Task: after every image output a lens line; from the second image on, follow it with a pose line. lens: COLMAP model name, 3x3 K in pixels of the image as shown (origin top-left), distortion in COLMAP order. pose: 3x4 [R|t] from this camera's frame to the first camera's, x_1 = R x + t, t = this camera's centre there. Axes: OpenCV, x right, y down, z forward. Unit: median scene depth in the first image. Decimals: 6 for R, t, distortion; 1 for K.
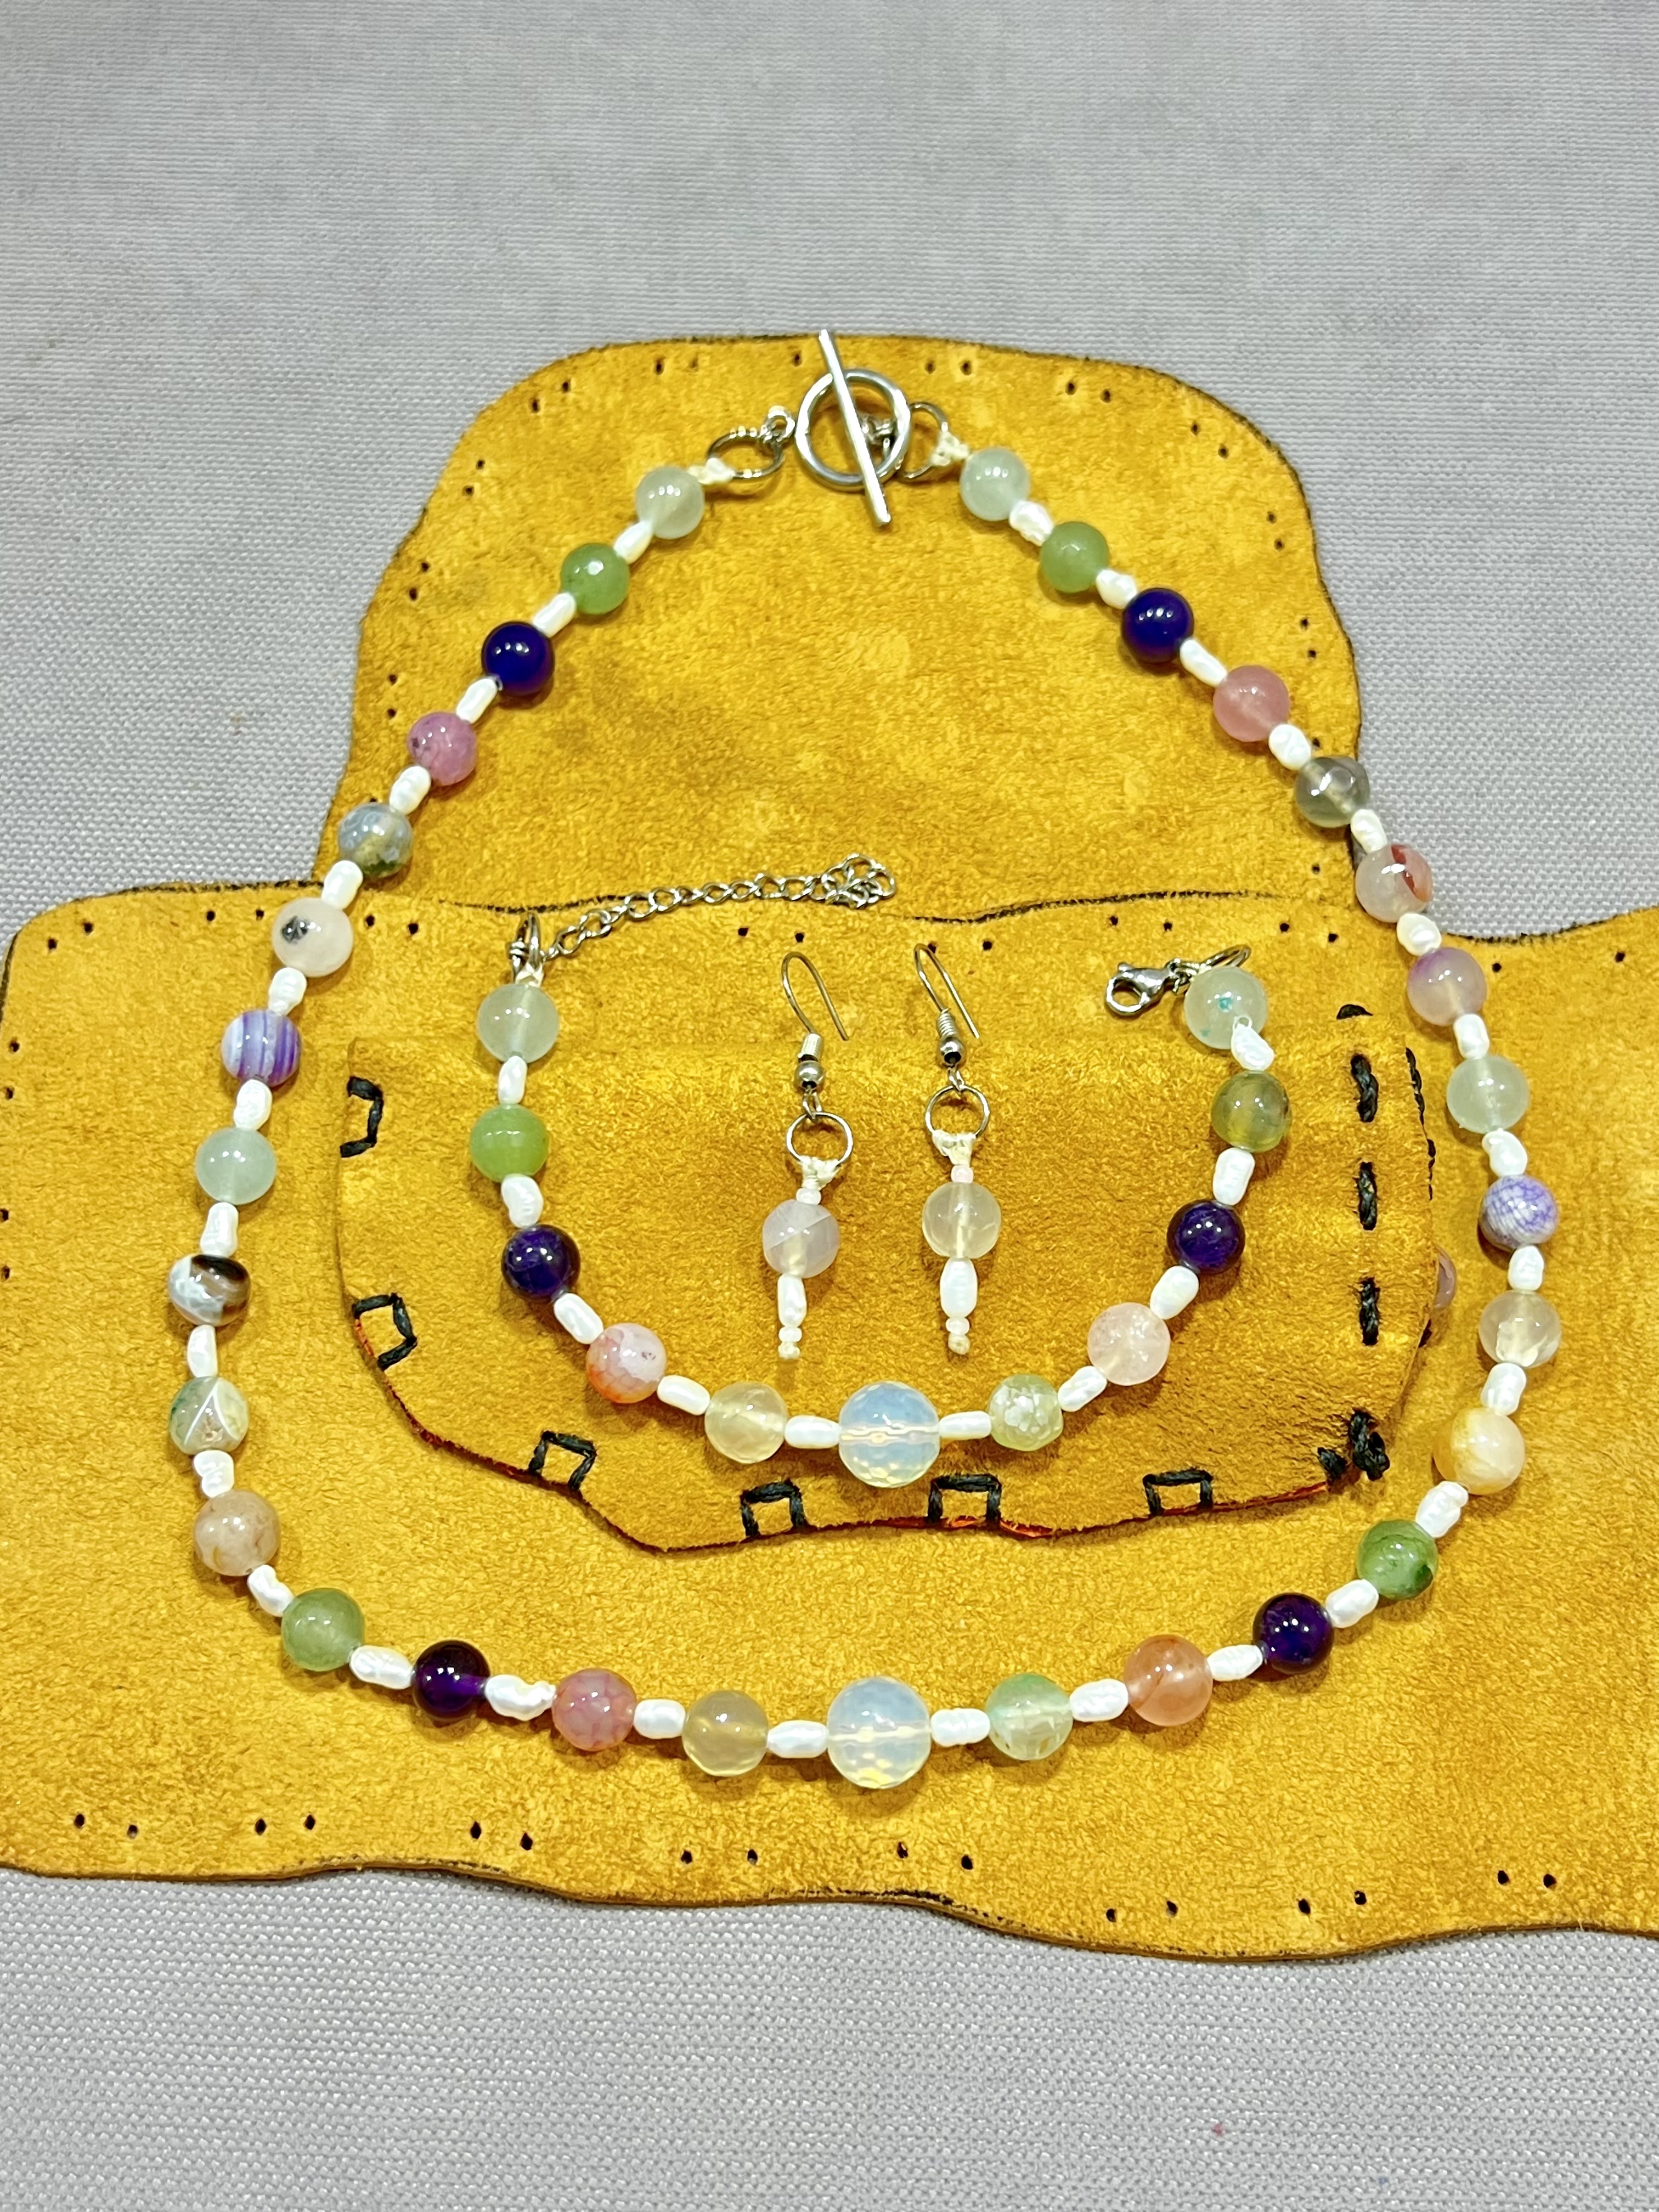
lens RADIAL K [[2536.5, 0, 869.4], [0, 2536.5, 1113.4], [0, 0, 1]] dist [0.164408, -0.550216]
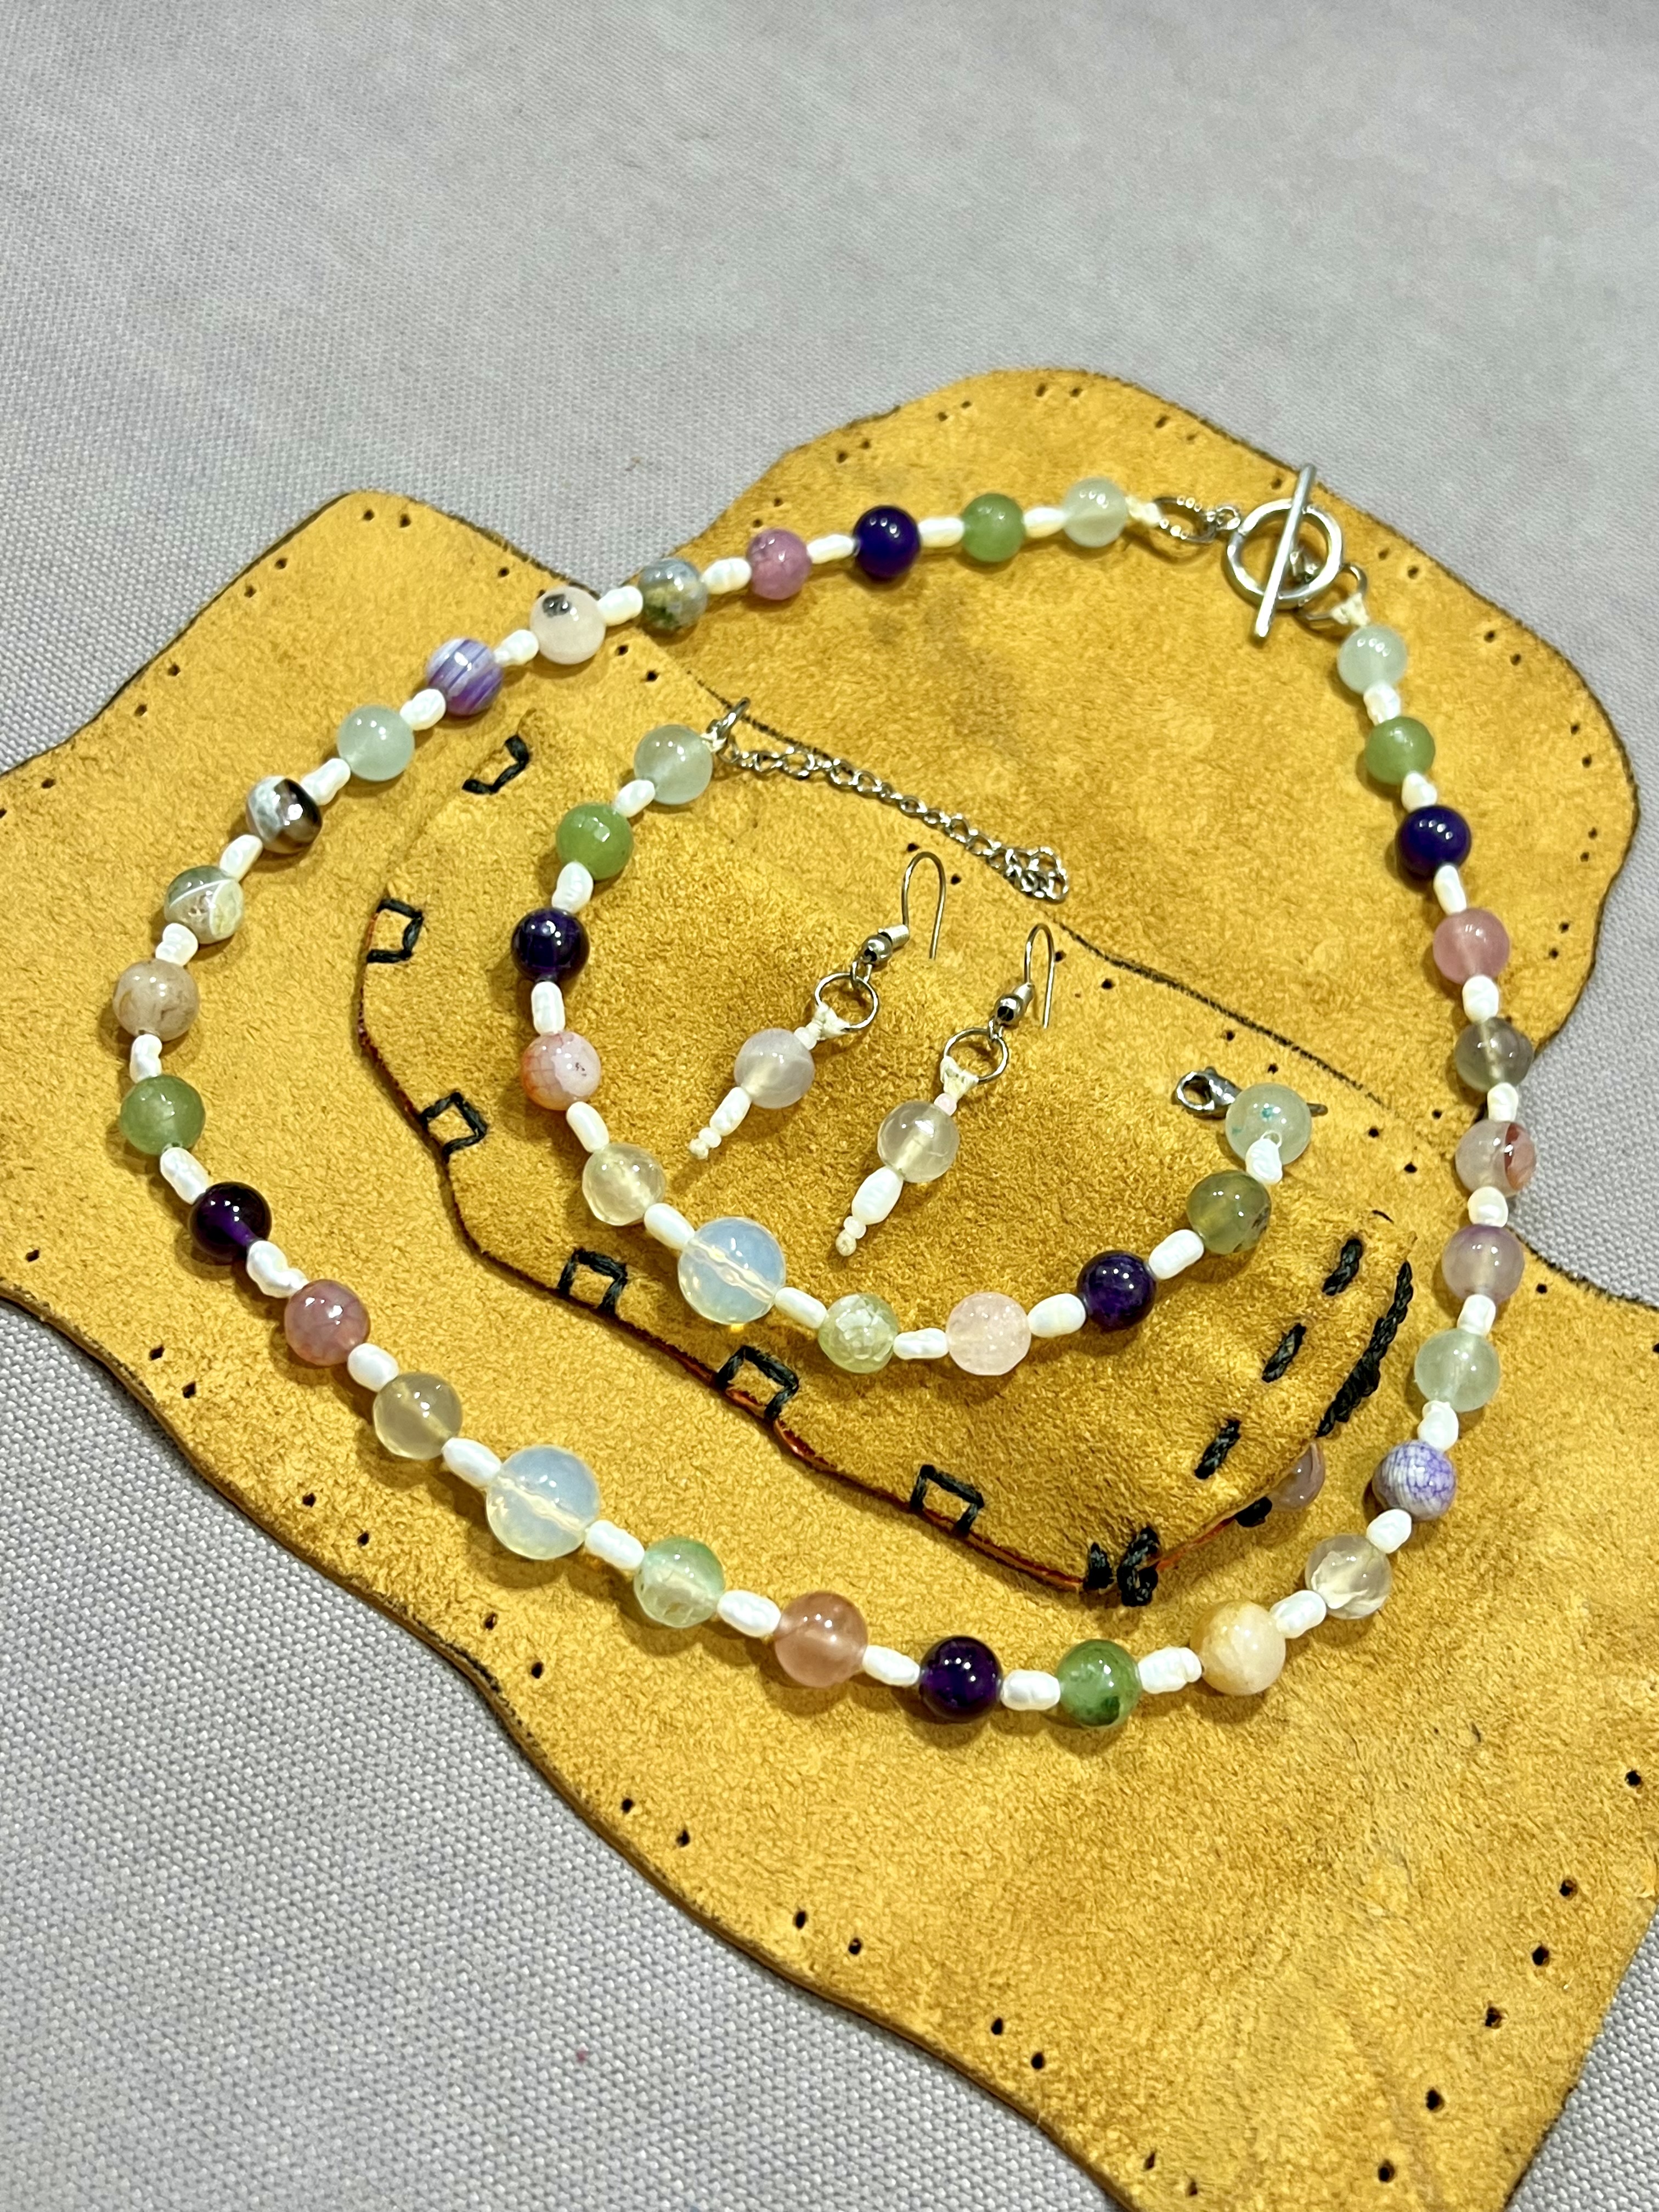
lens RADIAL K [[2536.5, 0, 869.4], [0, 2536.5, 1113.4], [0, 0, 1]] dist [0.164408, -0.550216]
pose [[0.821706, 0.542710, -0.173968, 0.184503], [-0.566173, 0.812260, -0.140293, 0.180790], [0.065168, 0.213775, 0.974707, 0.039167]]
